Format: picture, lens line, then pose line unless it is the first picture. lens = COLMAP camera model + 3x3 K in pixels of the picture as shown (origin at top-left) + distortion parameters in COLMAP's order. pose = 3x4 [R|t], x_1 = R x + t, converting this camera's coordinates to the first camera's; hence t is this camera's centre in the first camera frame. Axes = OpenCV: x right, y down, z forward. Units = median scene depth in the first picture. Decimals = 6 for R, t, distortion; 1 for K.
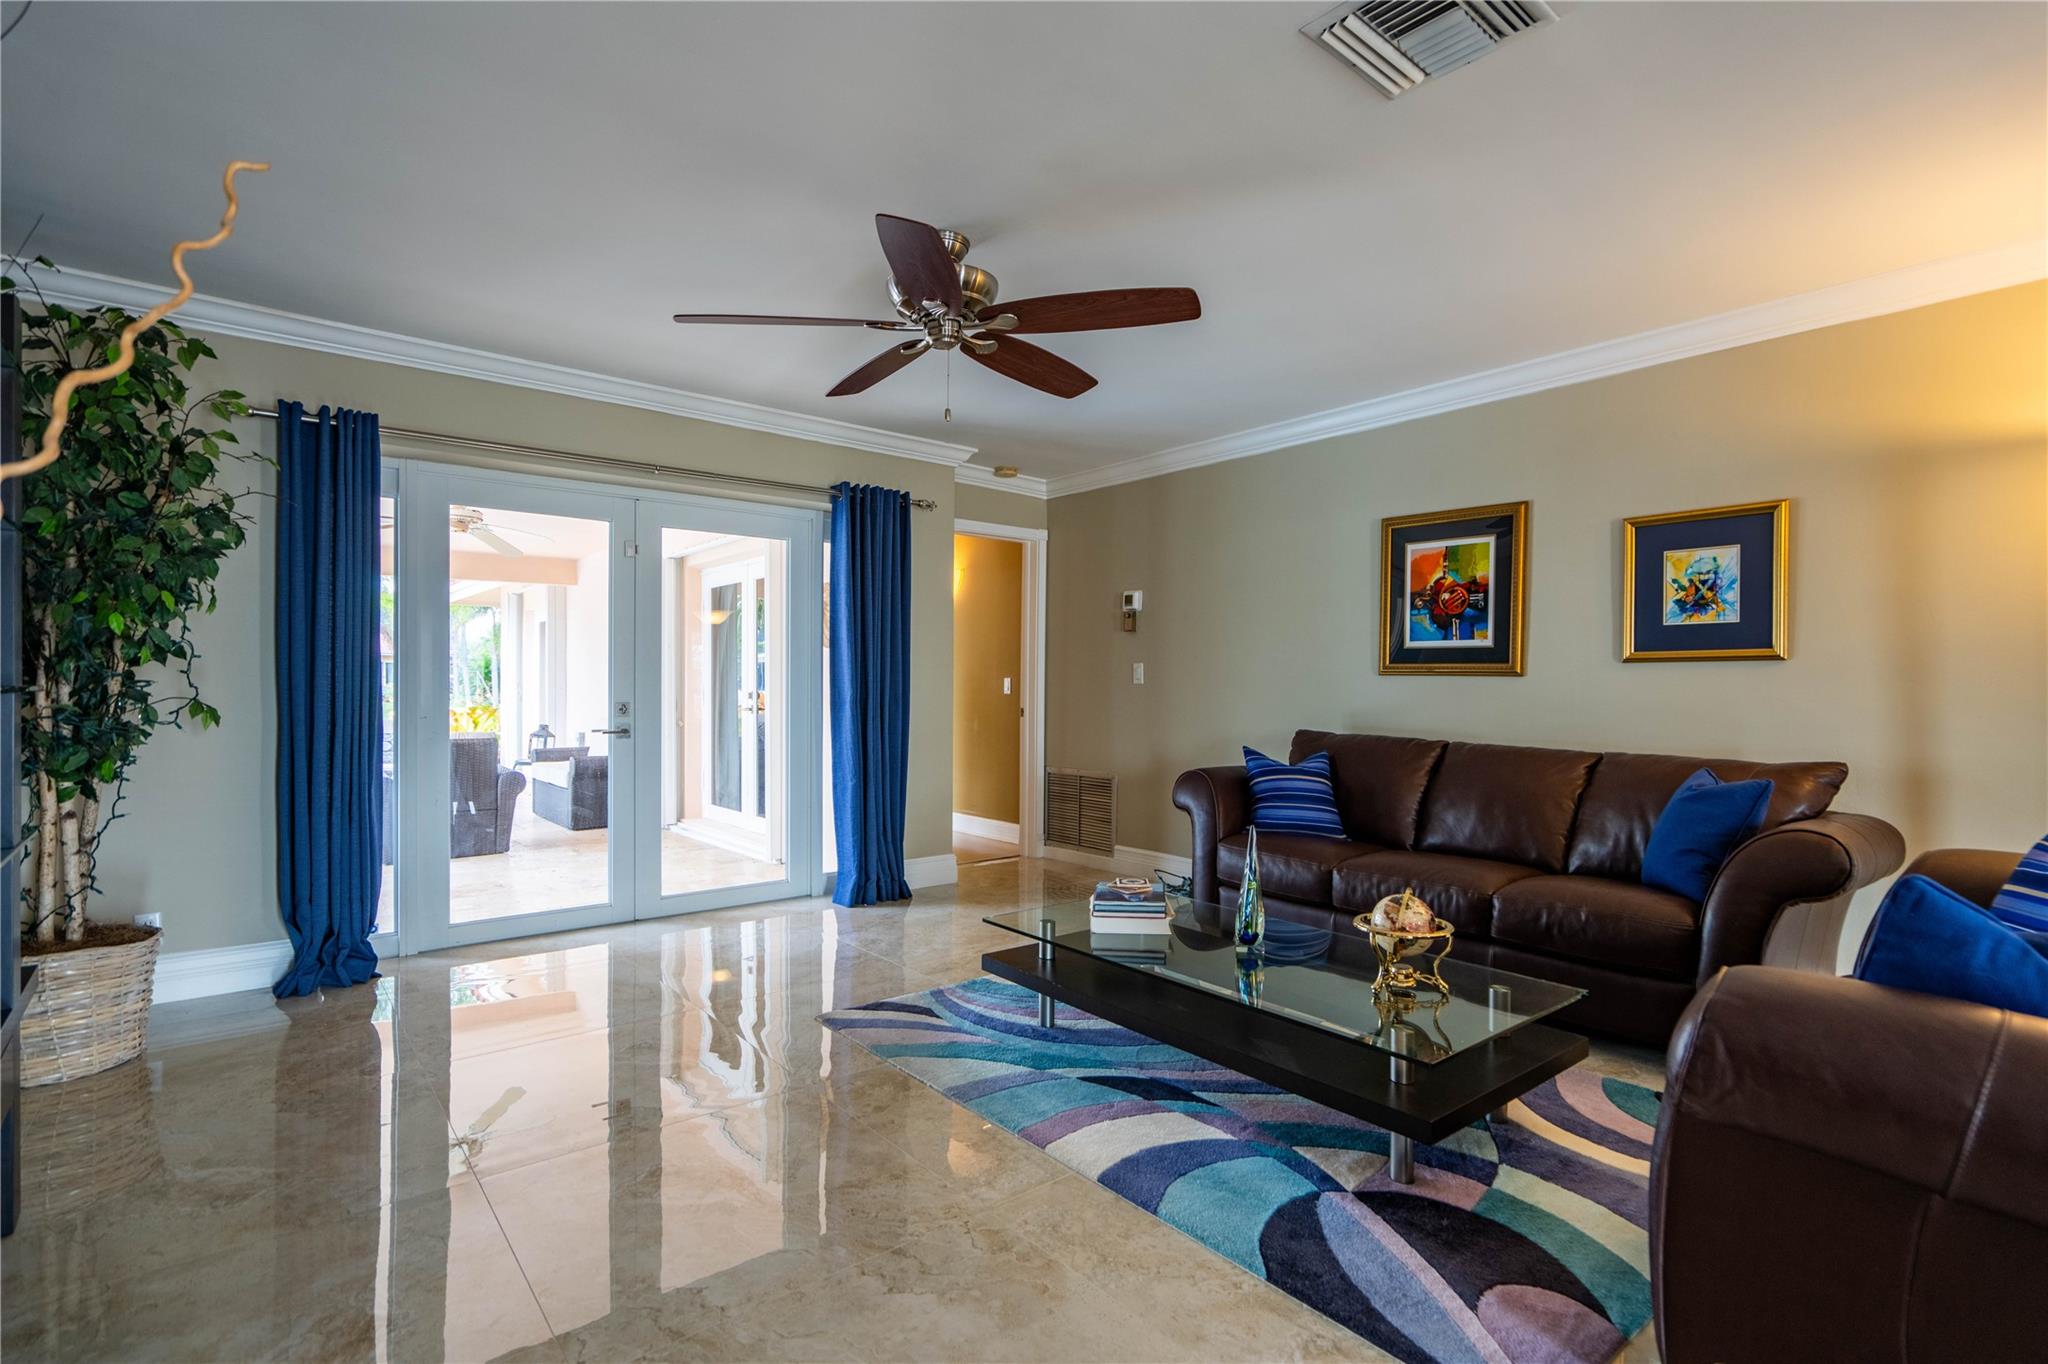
lens RADIAL K [[953.3, 0, 1017.6], [0, 953.3, 692.4], [0, 0, 1]] dist [0.000741, 0.002019]
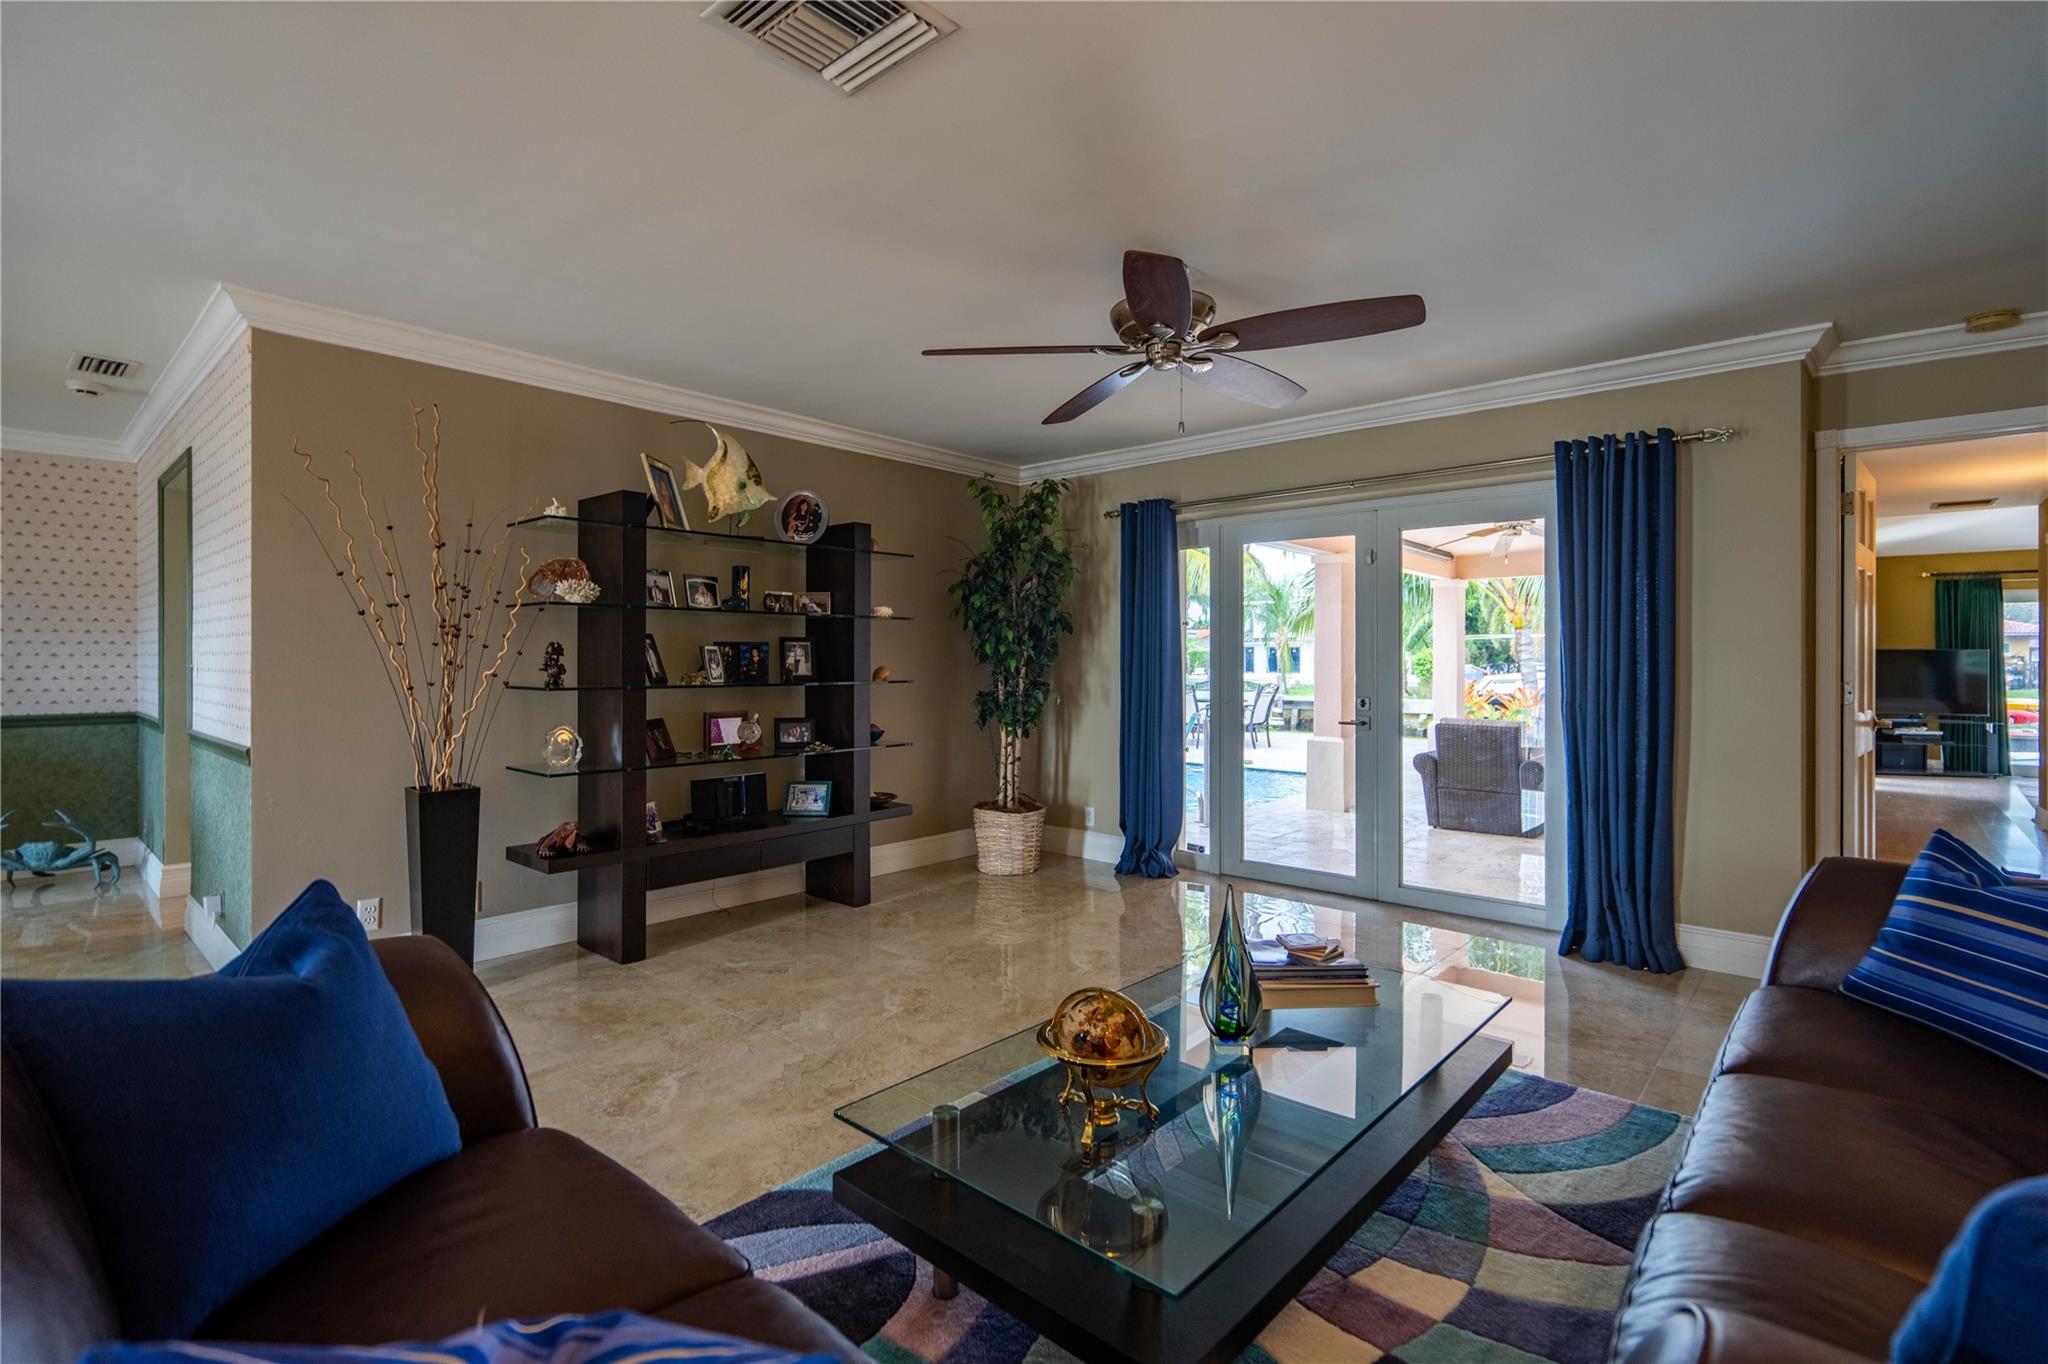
lens RADIAL K [[953.3, 0, 1034.1], [0, 953.3, 661.1], [0, 0, 1]] dist [0.000741, 0.002019]
pose [[0.163669, -0.006322, -0.986495, 0.654438], [-0.012955, 0.999879, -0.008557, -0.018583], [0.986430, 0.014180, 0.163567, 0.483246]]
